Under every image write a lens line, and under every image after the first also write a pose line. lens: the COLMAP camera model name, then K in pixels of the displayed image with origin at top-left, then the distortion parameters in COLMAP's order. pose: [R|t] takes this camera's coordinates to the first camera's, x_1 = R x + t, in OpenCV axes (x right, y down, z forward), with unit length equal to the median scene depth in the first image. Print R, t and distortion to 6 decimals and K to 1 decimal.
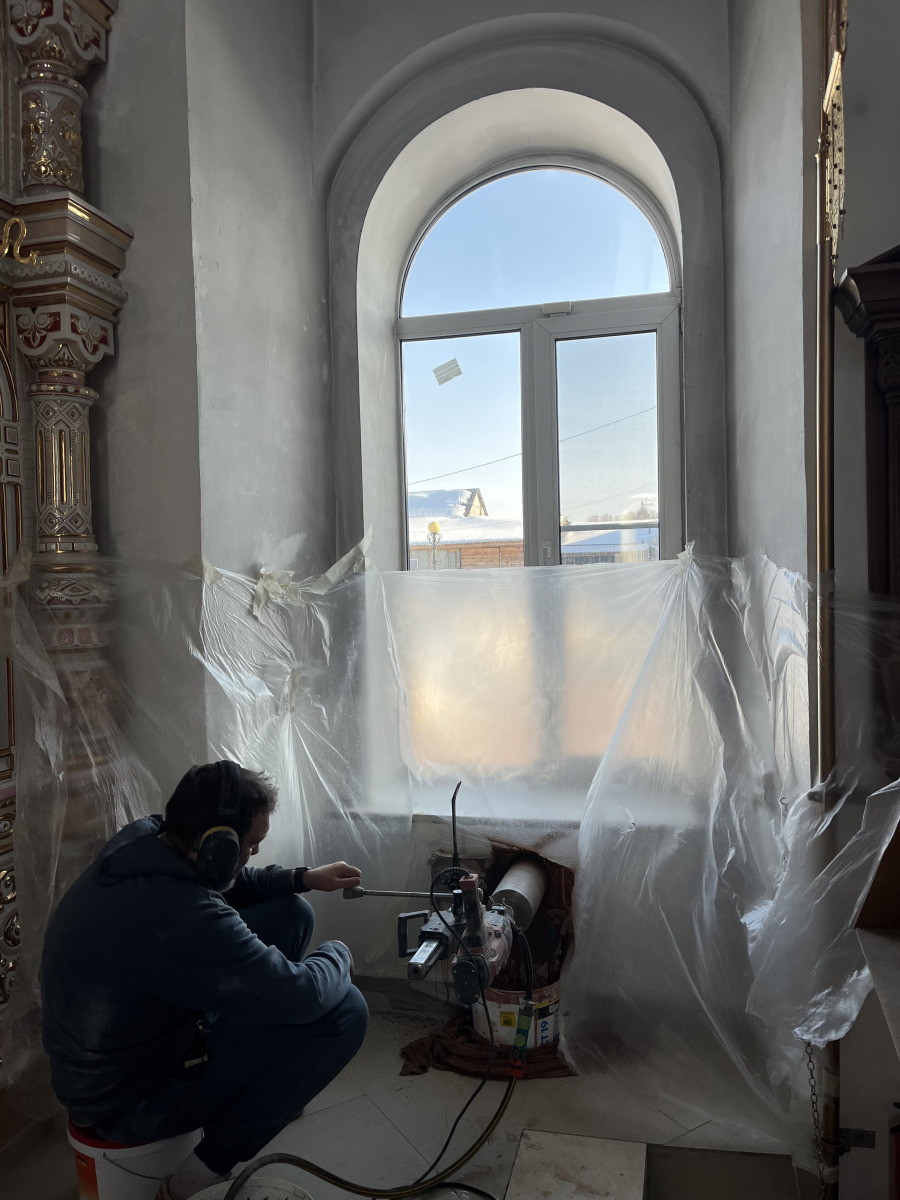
lens RADIAL K [[910.7, 0, 450.0], [0, 910.7, 600.0], [0, 0, 1]] dist [0.076100, -0.101221]
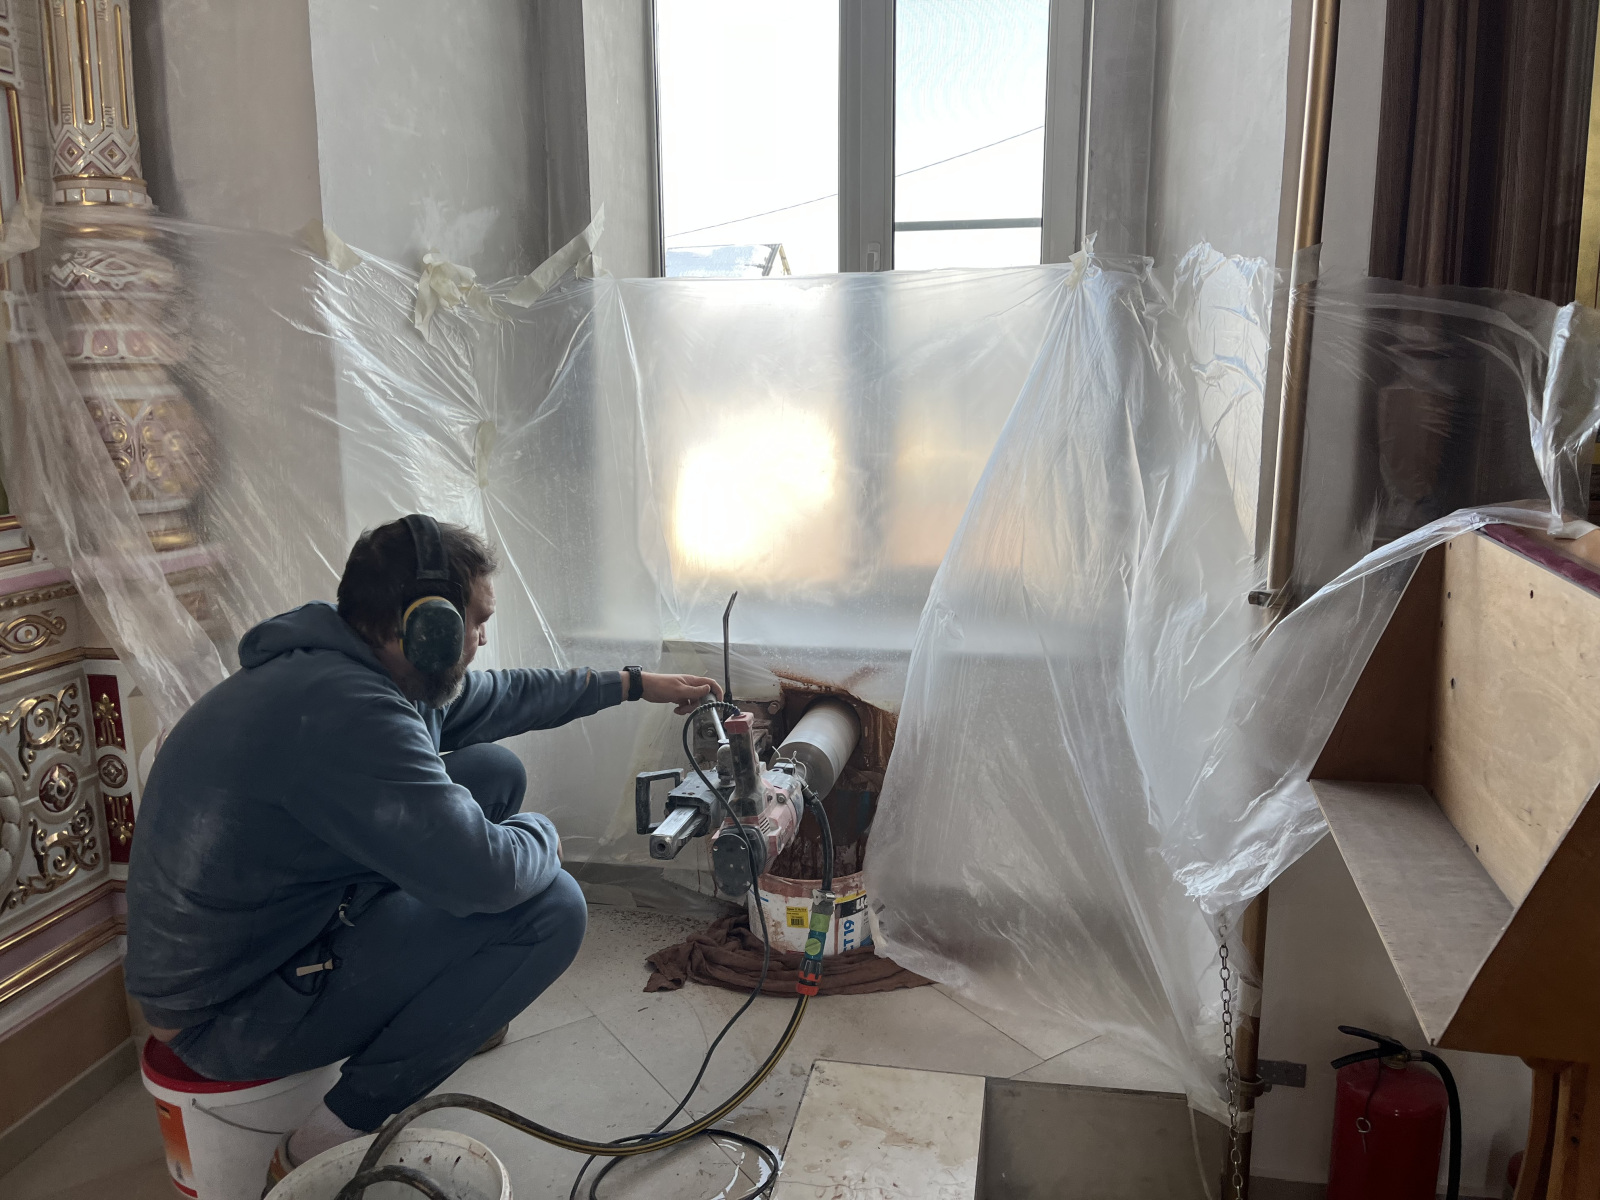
lens RADIAL K [[1213.5, 0, 793.3], [0, 1213.5, 602.5], [0, 0, 1]] dist [0.034841, -0.043566]
pose [[0.998922, 0.010883, 0.045119, 0.014693], [-0.017906, 0.987230, 0.158291, 0.067219], [-0.042820, -0.158928, 0.986361, 0.114907]]
